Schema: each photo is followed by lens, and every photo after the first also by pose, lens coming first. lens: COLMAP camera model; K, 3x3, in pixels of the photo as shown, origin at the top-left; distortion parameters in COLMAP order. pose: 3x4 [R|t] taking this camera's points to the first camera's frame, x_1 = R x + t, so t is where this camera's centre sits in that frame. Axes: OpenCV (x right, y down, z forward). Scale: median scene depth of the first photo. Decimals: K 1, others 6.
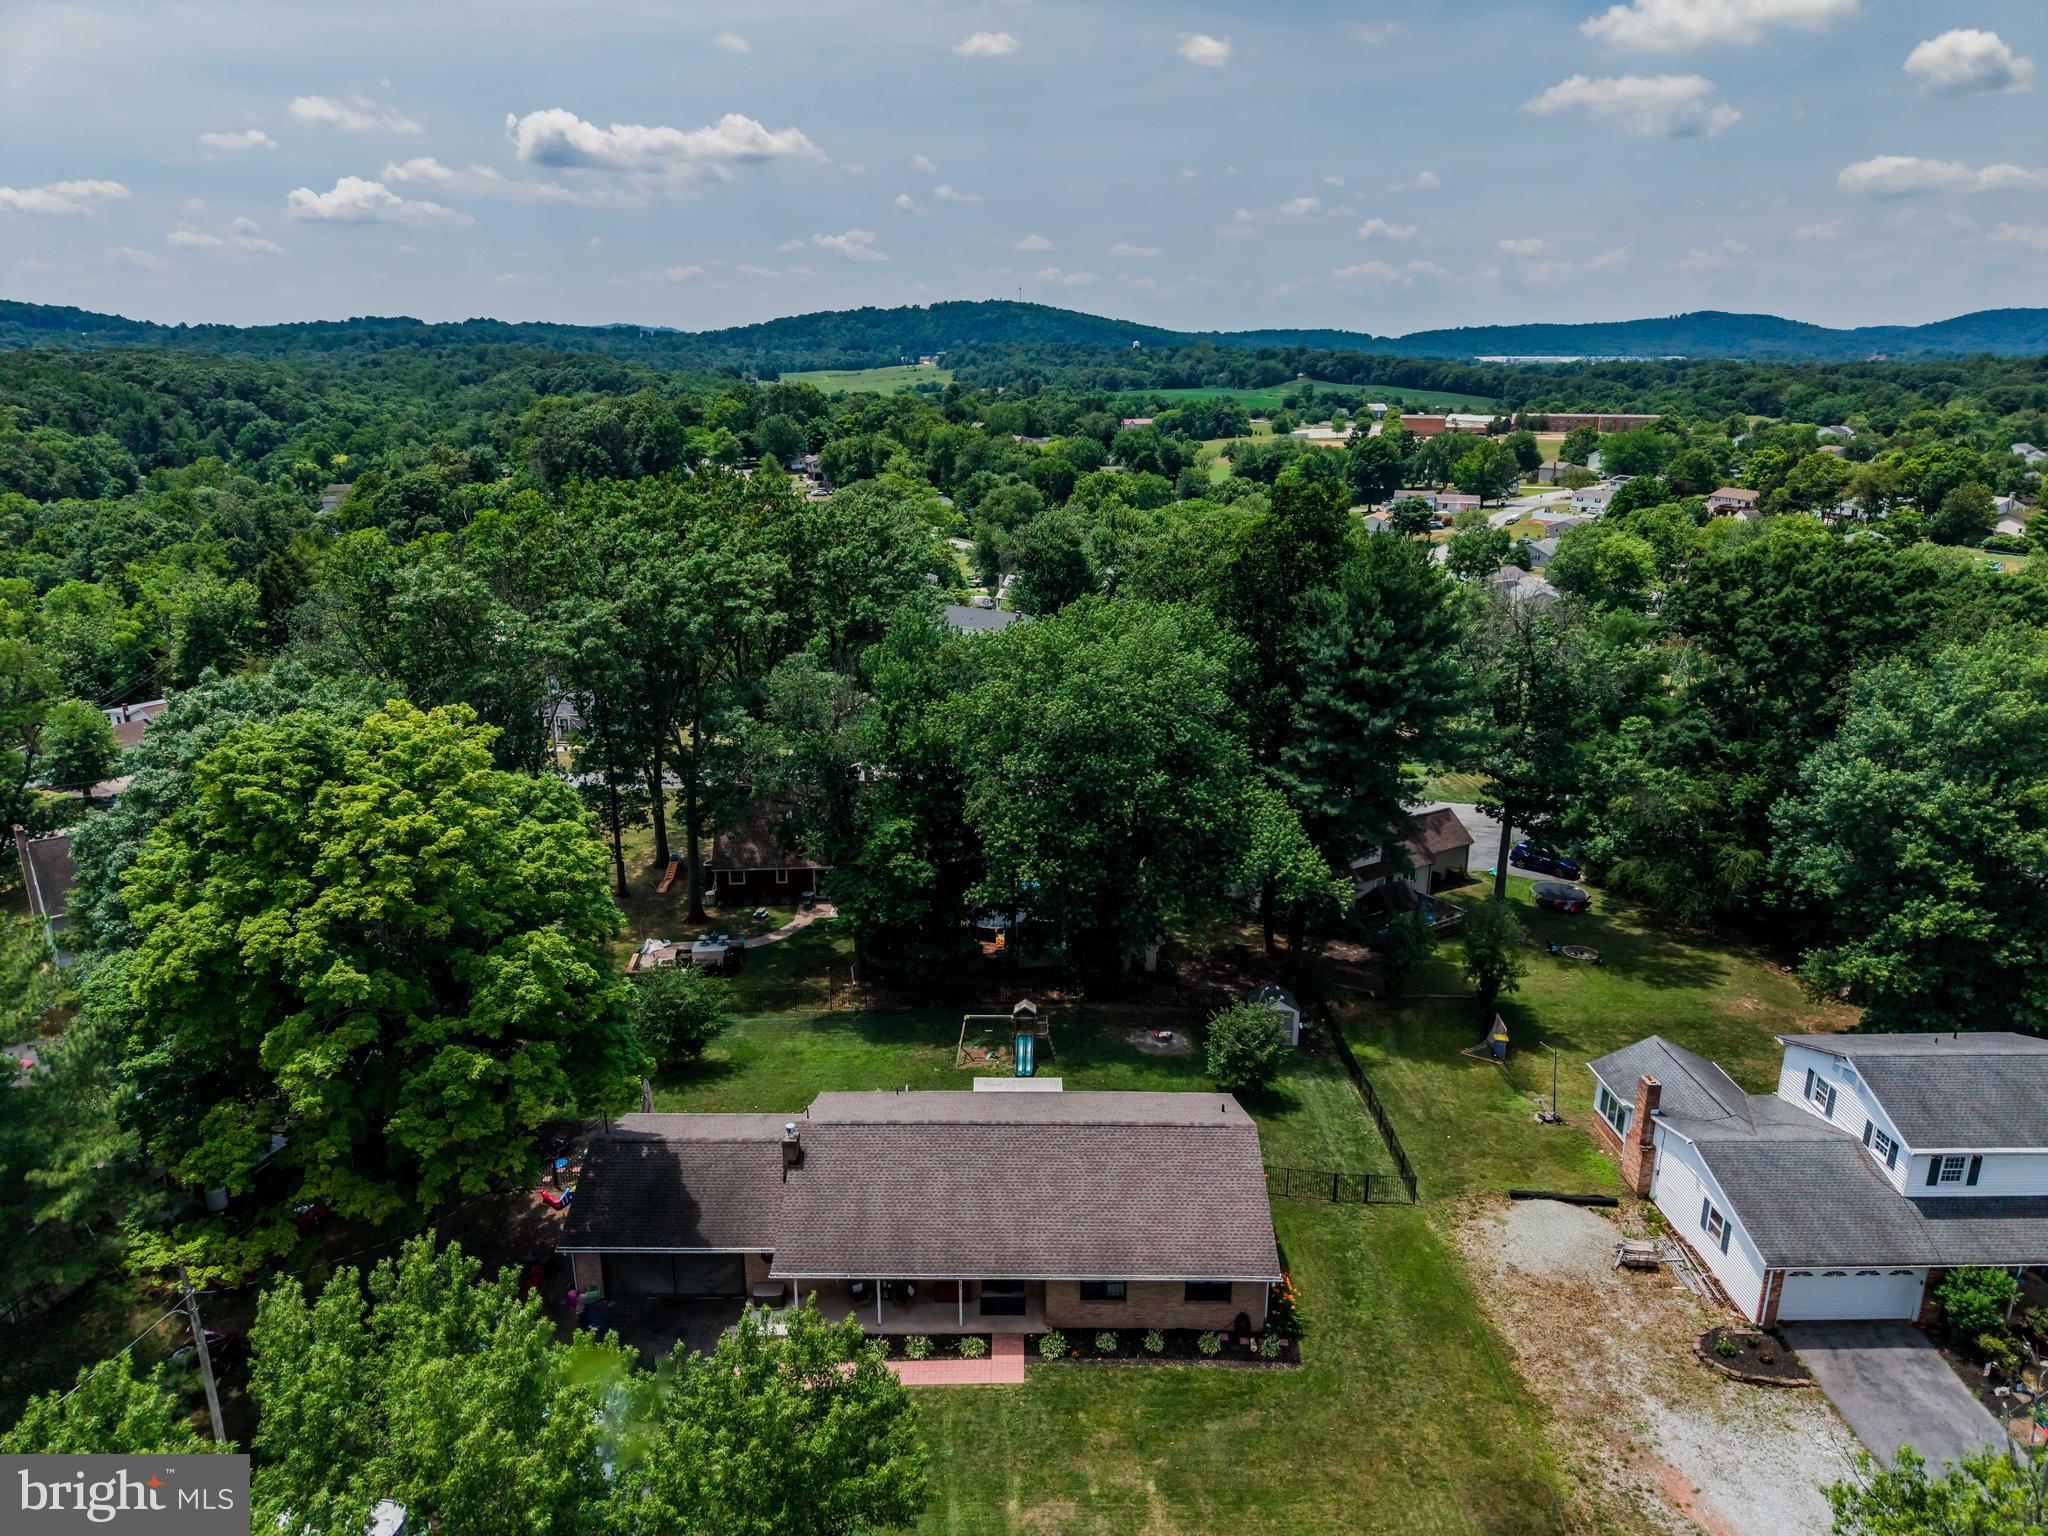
lens RADIAL K [[1368.2, 0, 1019.6], [0, 1368.2, 758.5], [0, 0, 1]] dist [0.021099, -0.024599]
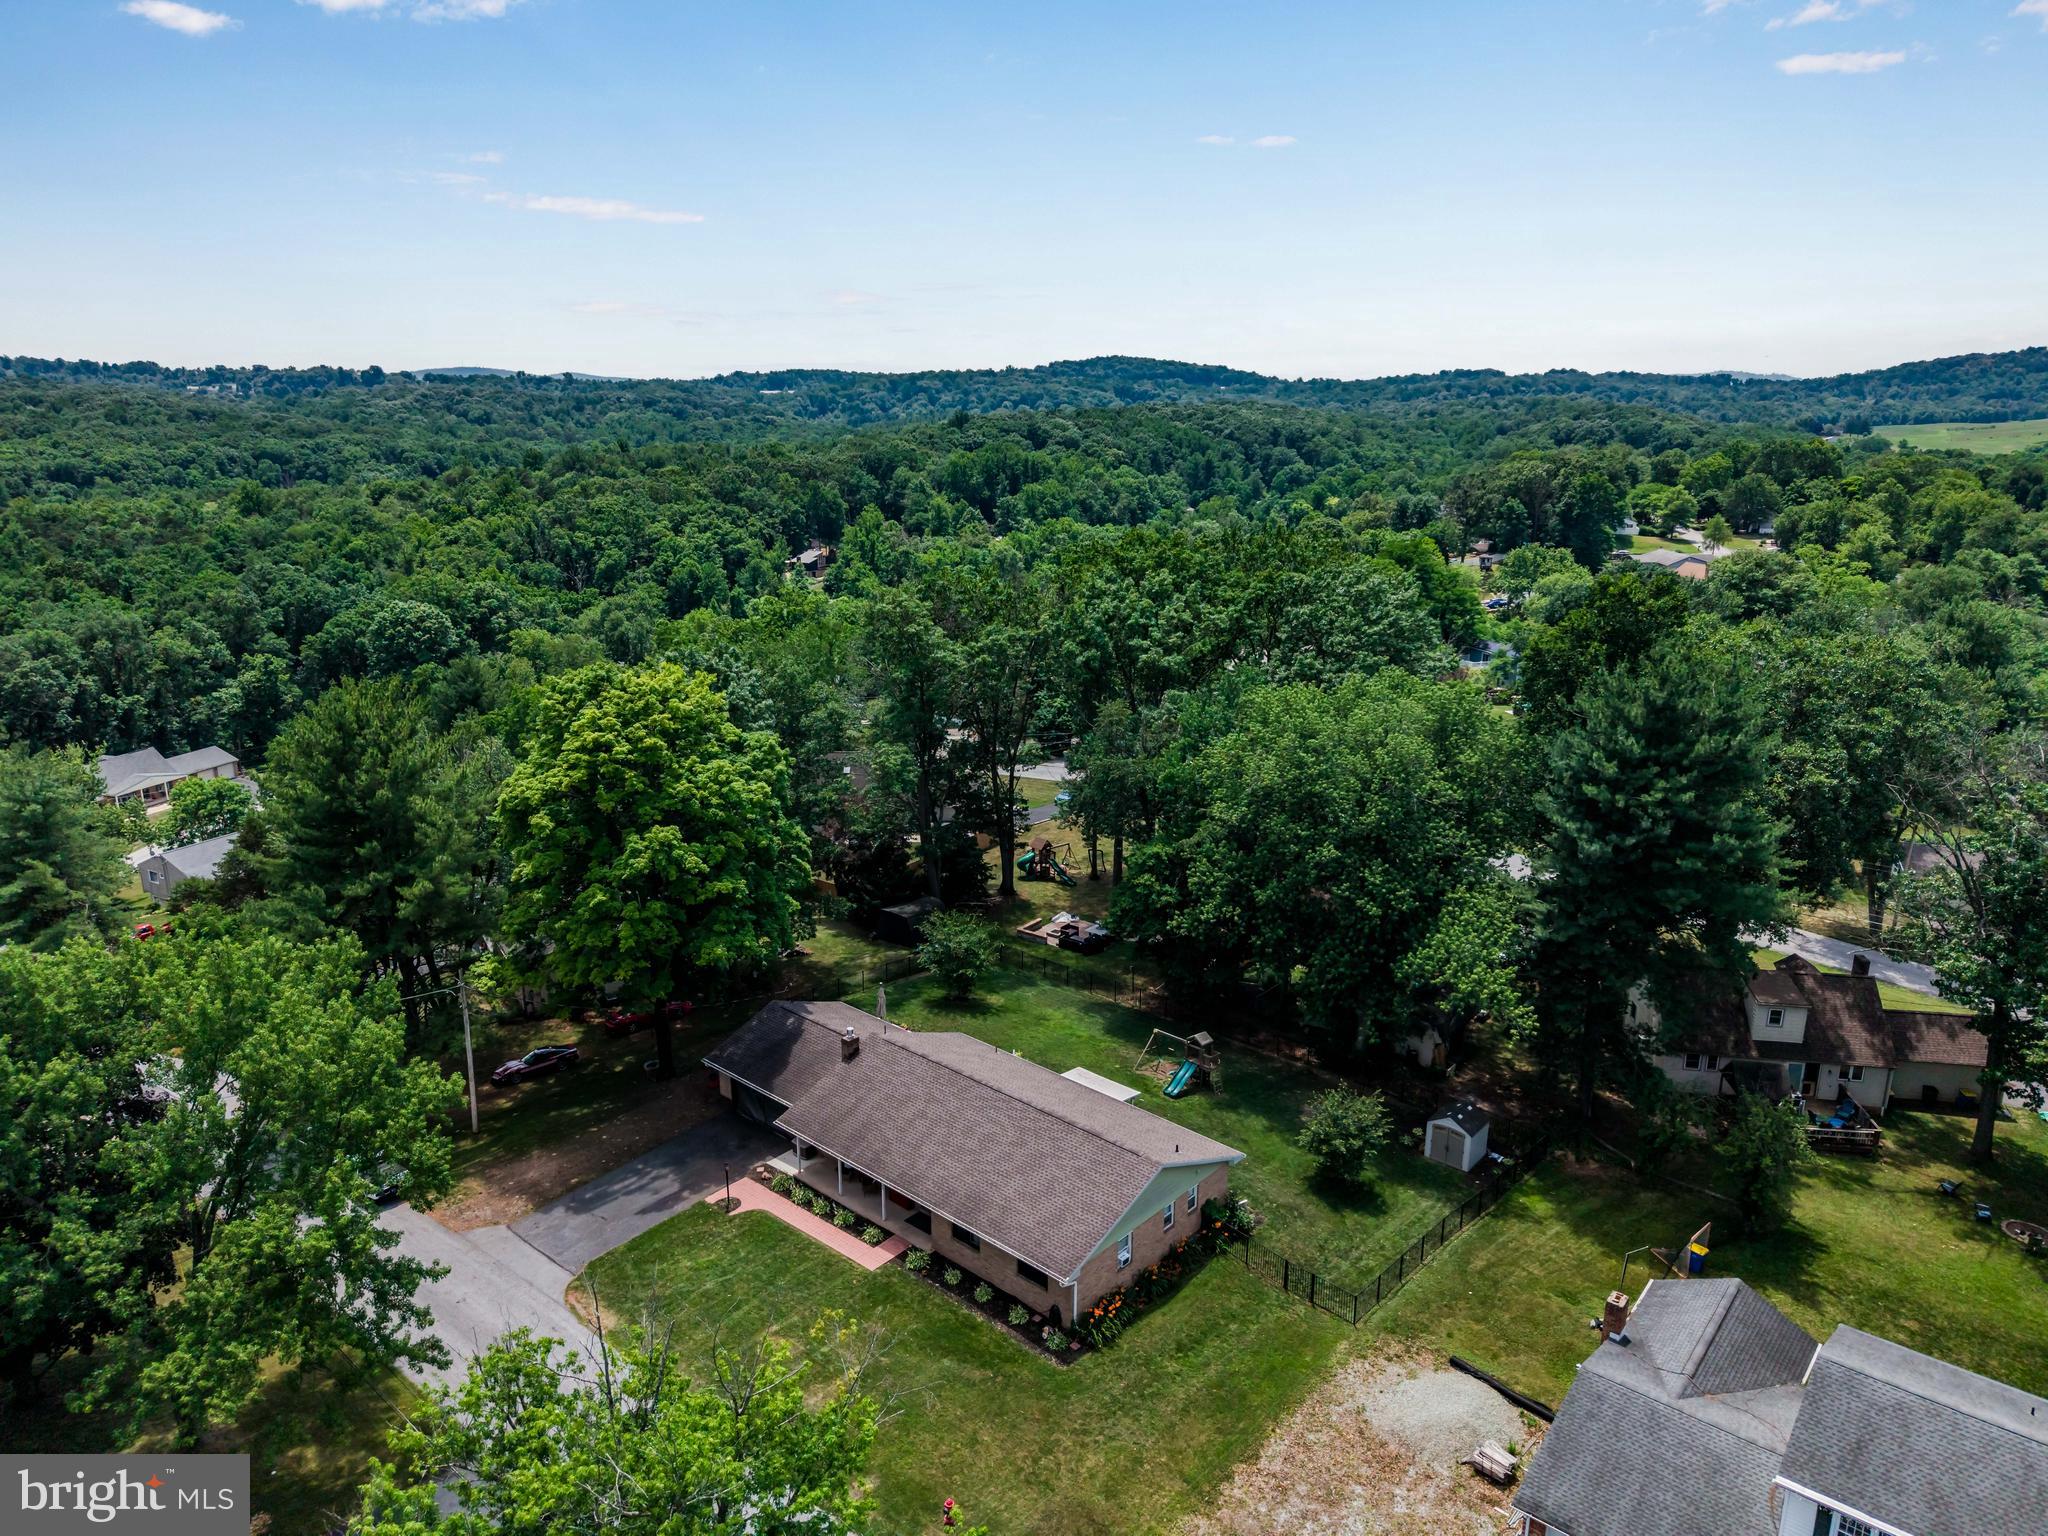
lens RADIAL K [[1368.2, 0, 1020.6], [0, 1368.2, 763.2], [0, 0, 1]] dist [0.021099, -0.024599]
pose [[0.746293, 0.168669, -0.643893, 0.104869], [-0.188043, 0.981381, 0.039126, -0.008635], [0.638503, 0.091880, 0.764115, 0.012676]]
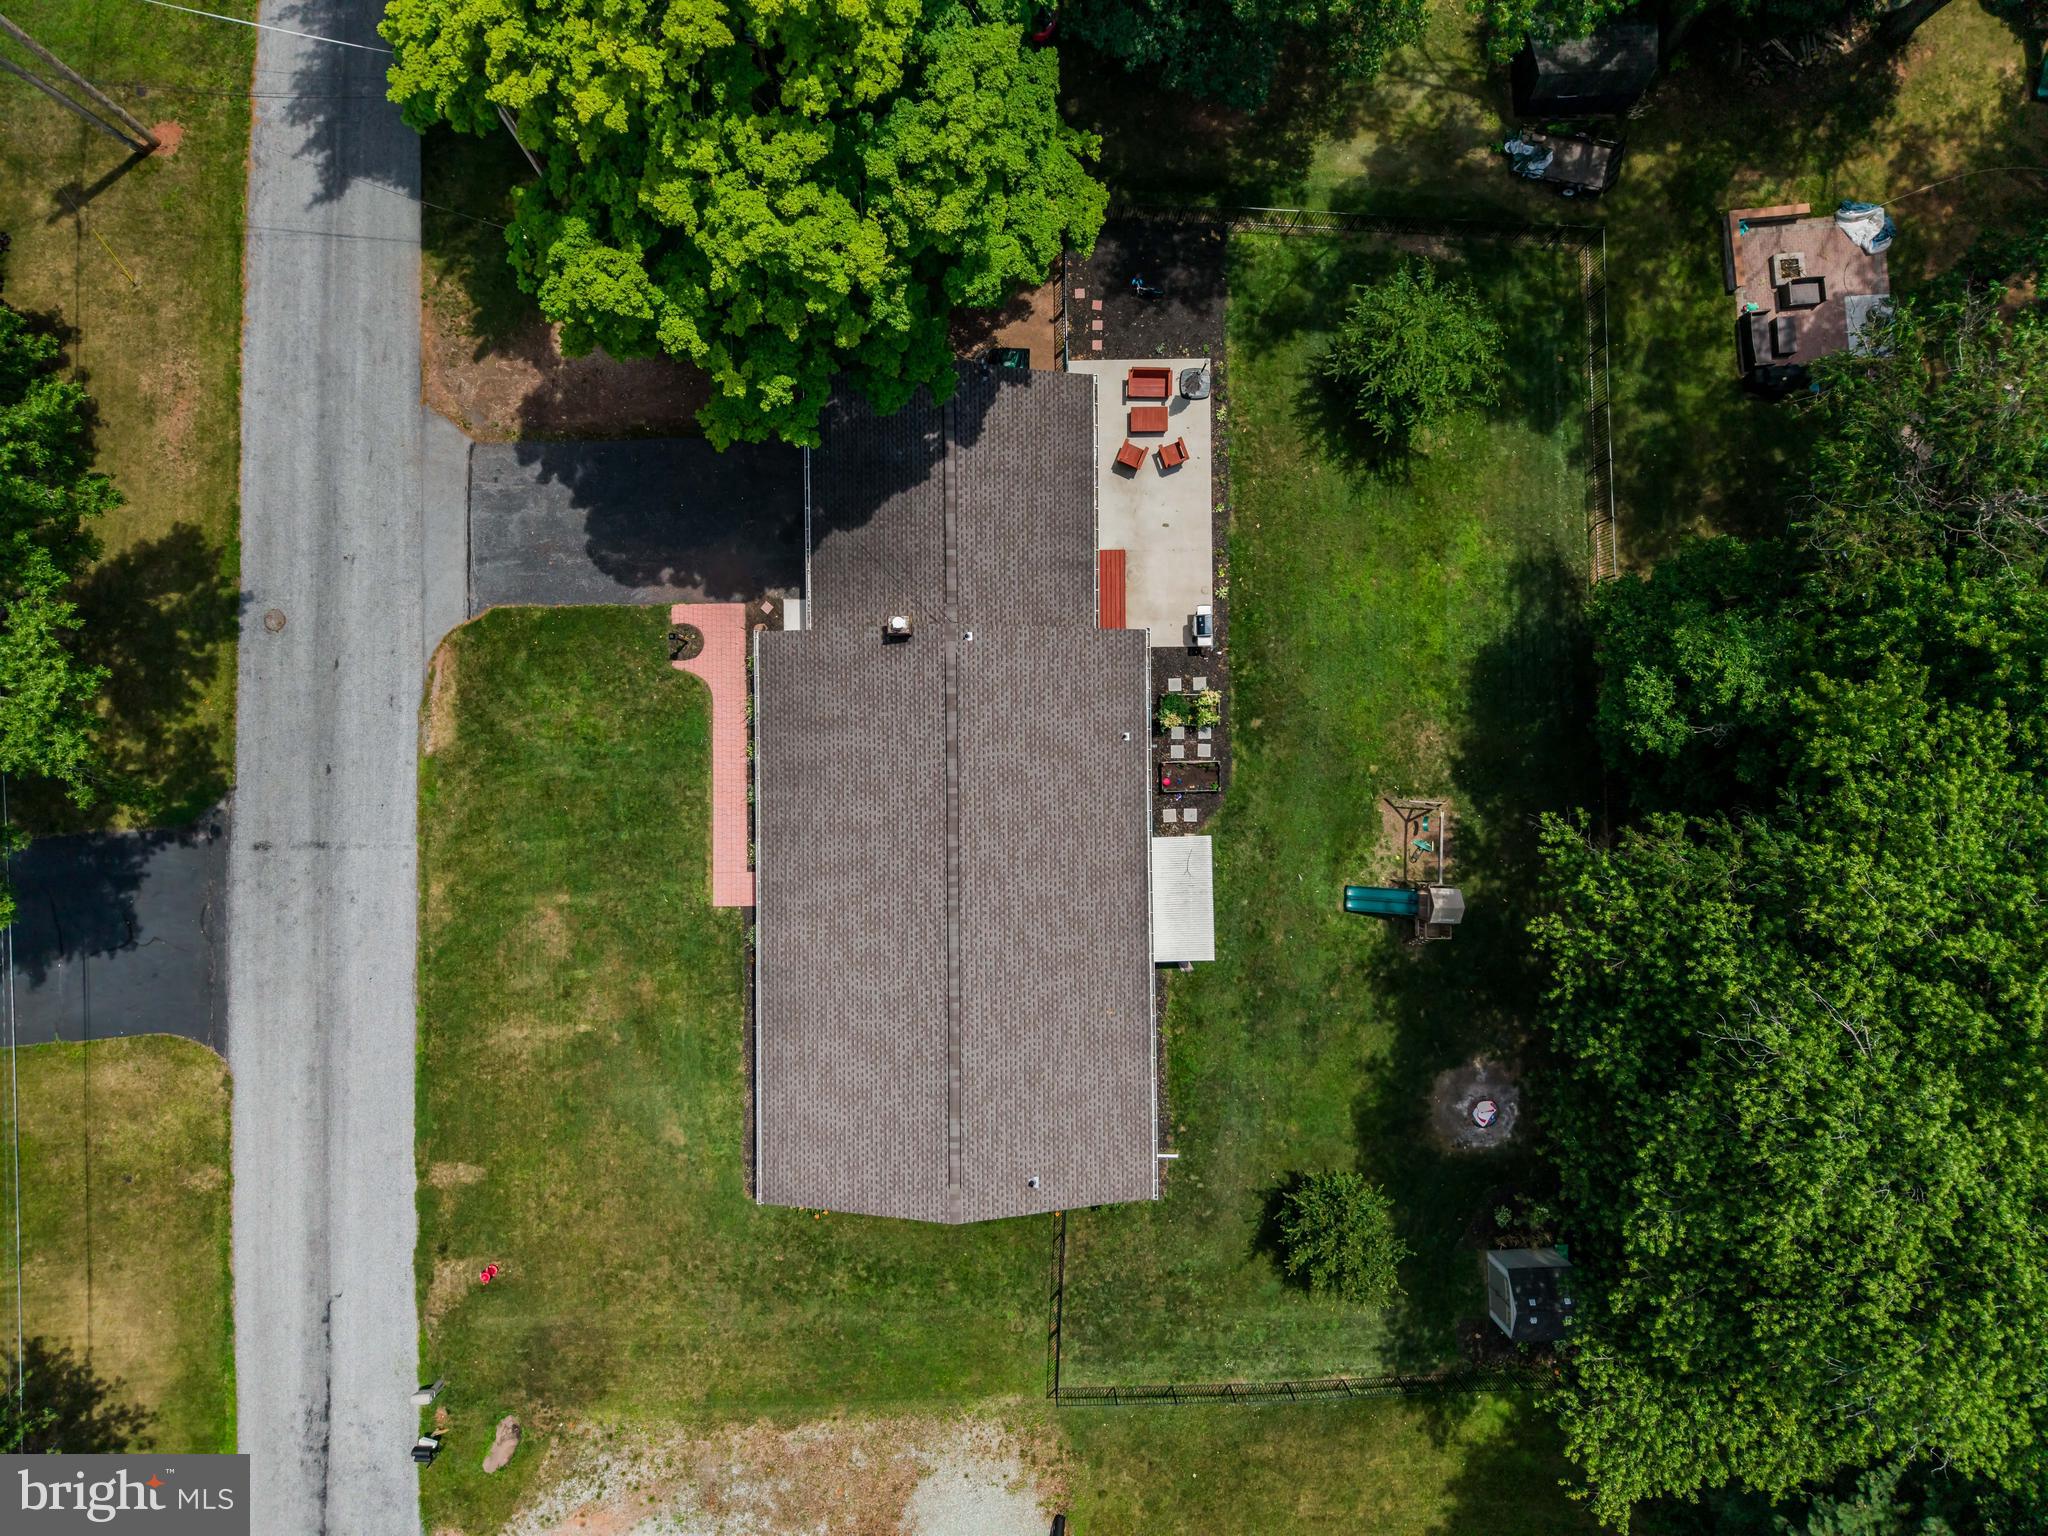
lens RADIAL K [[1368.2, 0, 1018.4], [0, 1368.2, 764.6], [0, 0, 1]] dist [0.021099, -0.024599]
pose [[0.015951, 0.999789, -0.012925, -0.010509], [-0.292555, 0.017028, 0.956097, -0.069494], [0.956116, -0.011470, 0.292765, 0.117983]]
